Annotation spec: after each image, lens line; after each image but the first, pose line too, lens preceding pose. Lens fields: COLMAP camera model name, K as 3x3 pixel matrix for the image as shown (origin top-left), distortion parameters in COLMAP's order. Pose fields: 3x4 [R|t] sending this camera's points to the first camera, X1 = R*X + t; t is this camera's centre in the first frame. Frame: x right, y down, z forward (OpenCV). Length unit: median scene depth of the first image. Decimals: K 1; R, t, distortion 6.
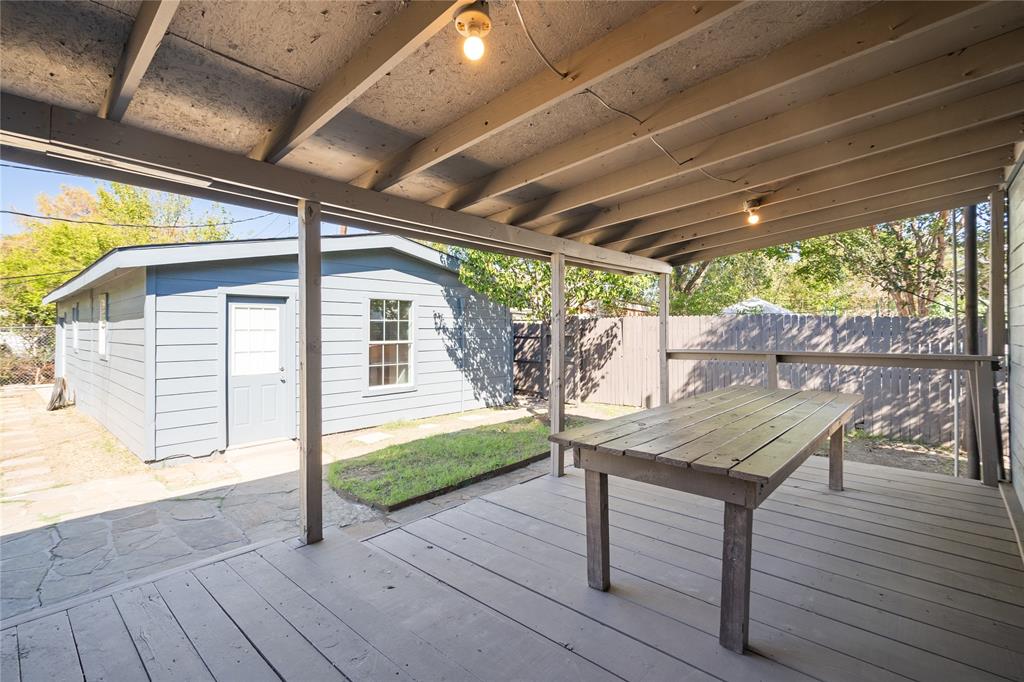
lens RADIAL K [[468.6, 0, 513.7], [0, 468.6, 331.7], [0, 0, 1]] dist [-0.004154, -0.000220]
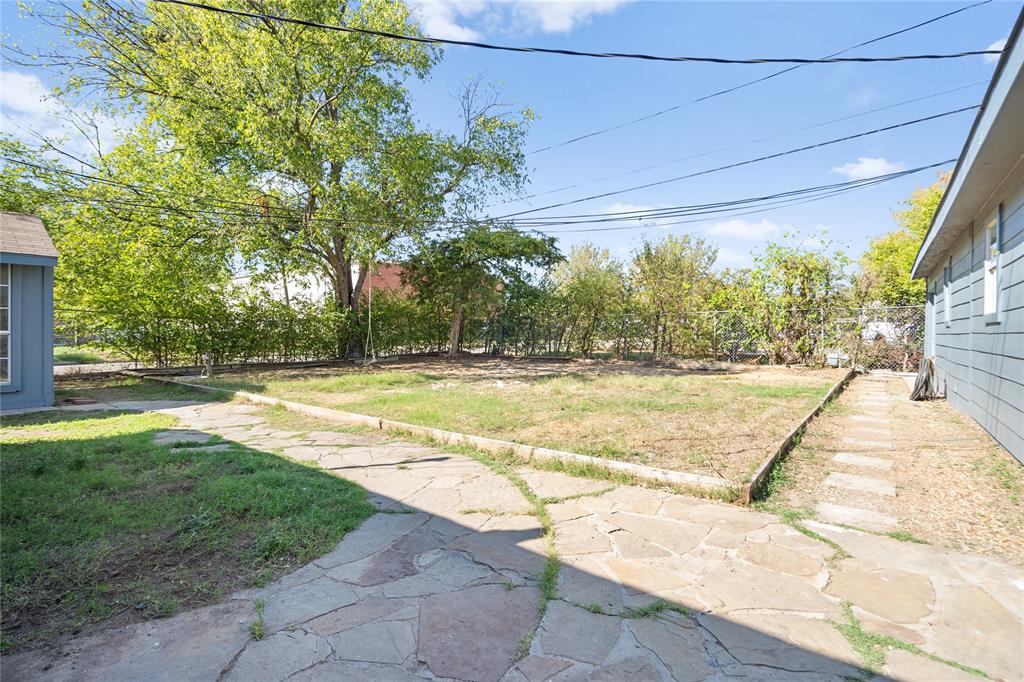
lens RADIAL K [[468.6, 0, 512.7], [0, 468.6, 336.3], [0, 0, 1]] dist [-0.004154, -0.000220]
pose [[0.063832, 0.008763, -0.997922, -0.260673], [-0.005880, 0.999947, 0.008405, 0.060202], [0.997943, 0.005331, 0.063880, 0.283294]]
